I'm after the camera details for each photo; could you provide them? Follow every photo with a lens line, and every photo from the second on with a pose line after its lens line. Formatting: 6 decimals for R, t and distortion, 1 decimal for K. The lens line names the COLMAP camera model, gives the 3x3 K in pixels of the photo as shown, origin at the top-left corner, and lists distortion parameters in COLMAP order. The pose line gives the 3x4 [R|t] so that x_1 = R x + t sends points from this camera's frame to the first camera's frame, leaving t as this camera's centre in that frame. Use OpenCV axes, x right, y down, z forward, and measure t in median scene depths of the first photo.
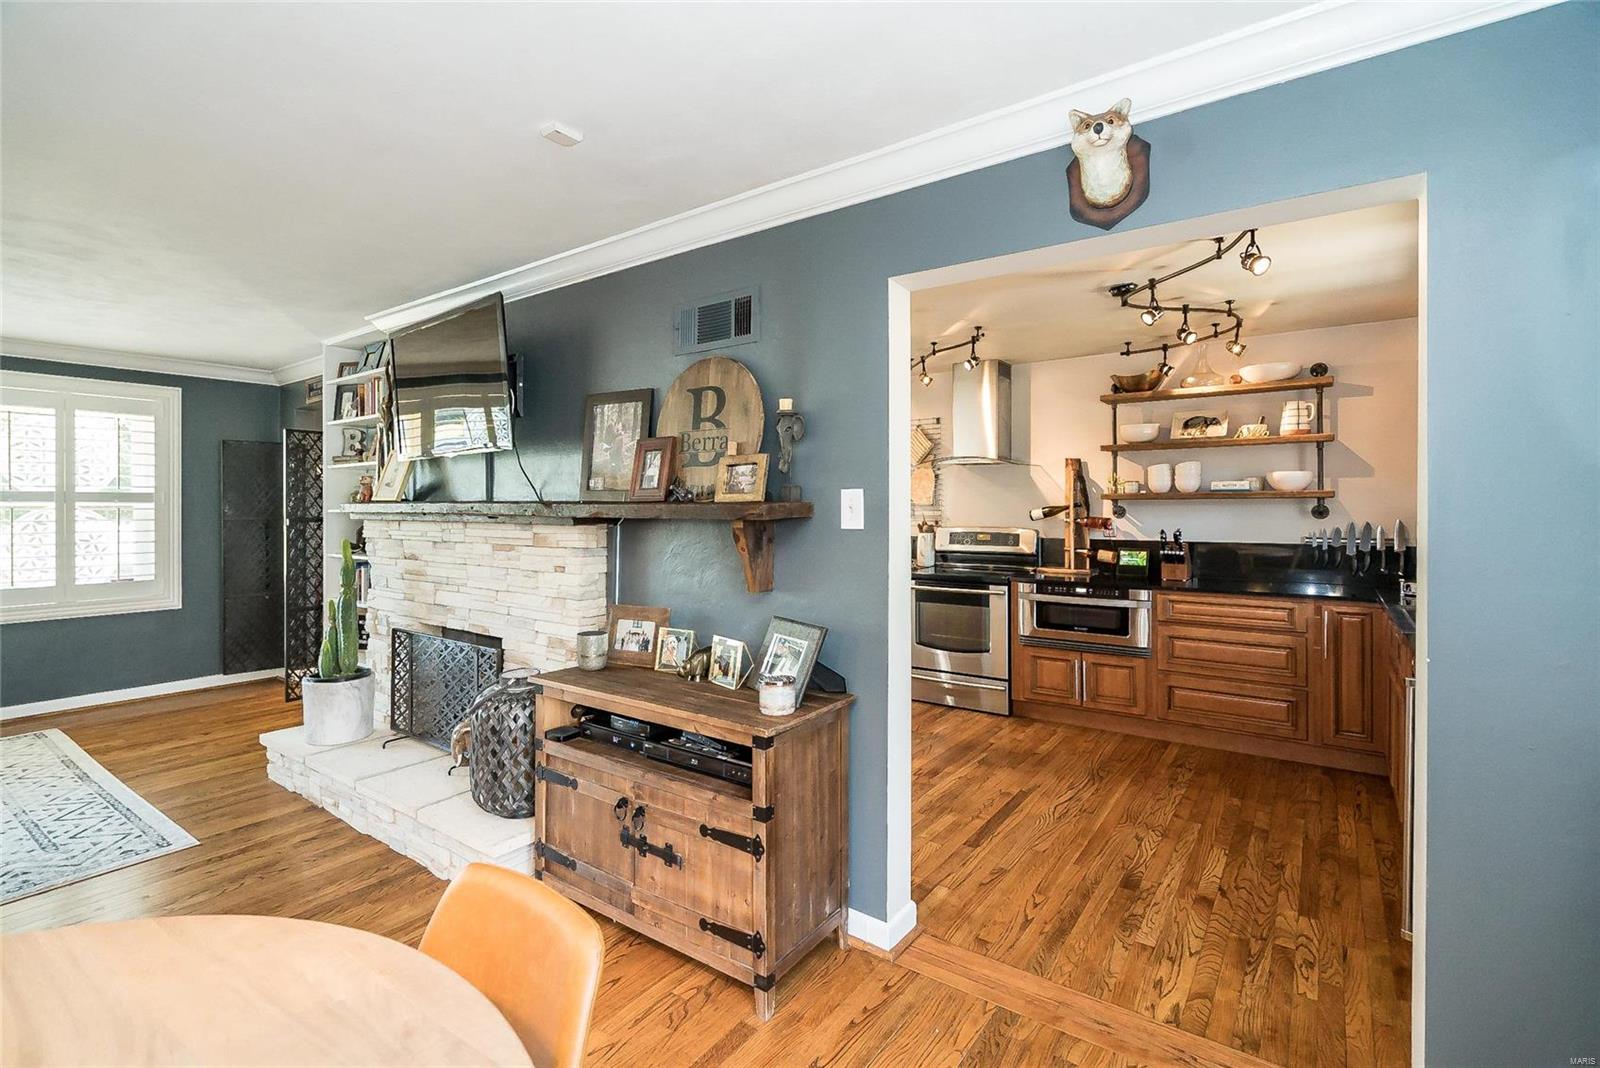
lens RADIAL K [[736.6, 0, 798.6], [0, 736.6, 503.2], [0, 0, 1]] dist [-0.003608, 0.002420]
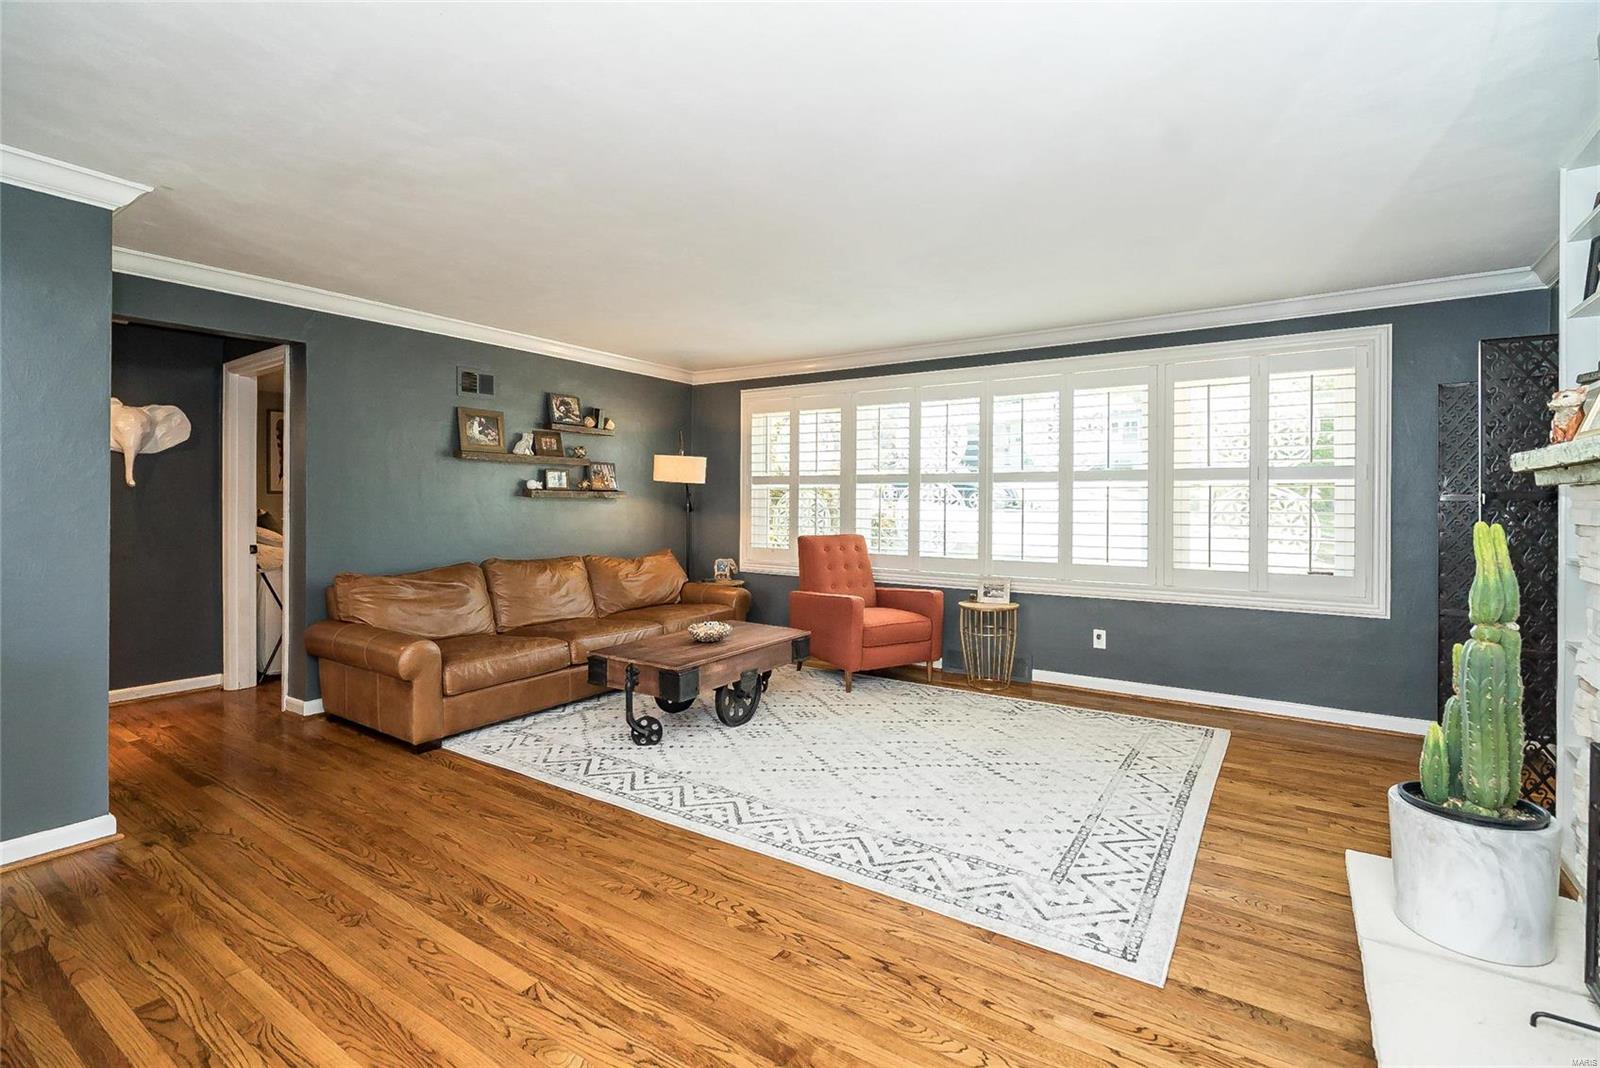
lens RADIAL K [[736.6, 0, 797.6], [0, 736.6, 502.5], [0, 0, 1]] dist [-0.003608, 0.002420]
pose [[0.027598, 0.003344, -0.999614, -0.154411], [-0.003100, 0.999990, 0.003260, 0.034325], [0.999614, 0.003009, 0.027608, 0.540534]]
